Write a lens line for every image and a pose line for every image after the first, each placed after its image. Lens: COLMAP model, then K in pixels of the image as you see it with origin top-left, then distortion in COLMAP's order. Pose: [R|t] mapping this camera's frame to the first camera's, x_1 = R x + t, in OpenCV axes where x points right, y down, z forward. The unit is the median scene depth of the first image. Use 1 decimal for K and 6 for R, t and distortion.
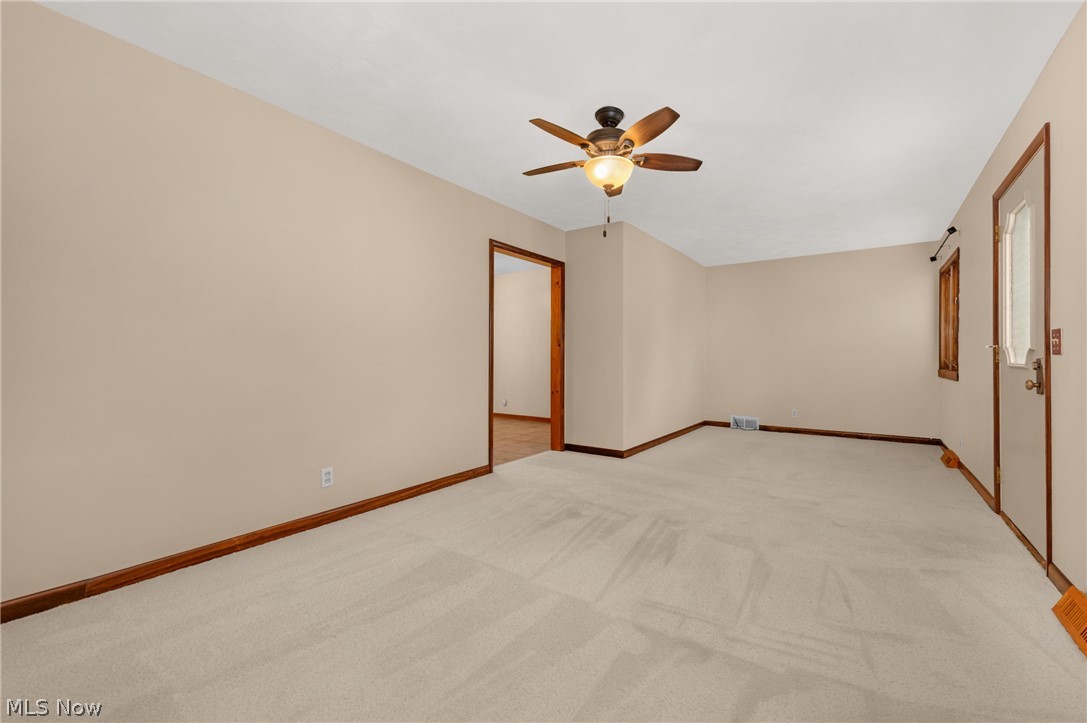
lens RADIAL K [[442.0, 0, 604.3], [0, 442.0, 353.3], [0, 0, 1]] dist [0.000172, -0.000081]
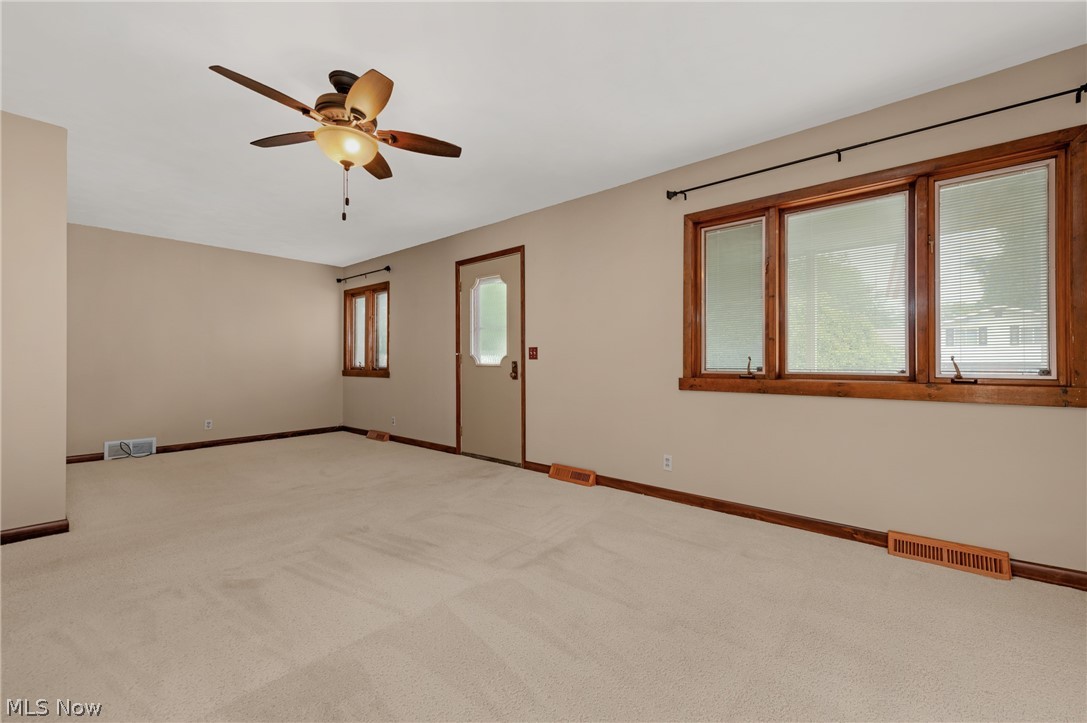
lens RADIAL K [[430.4, 0, 555.2], [0, 430.4, 357.8], [0, 0, 1]] dist [0.003100, 0.000043]
pose [[0.158663, 0.001196, 0.987332, -0.758471], [-0.006712, 0.999977, -0.000132, -0.003319], [-0.987310, -0.006606, 0.158667, 0.451822]]
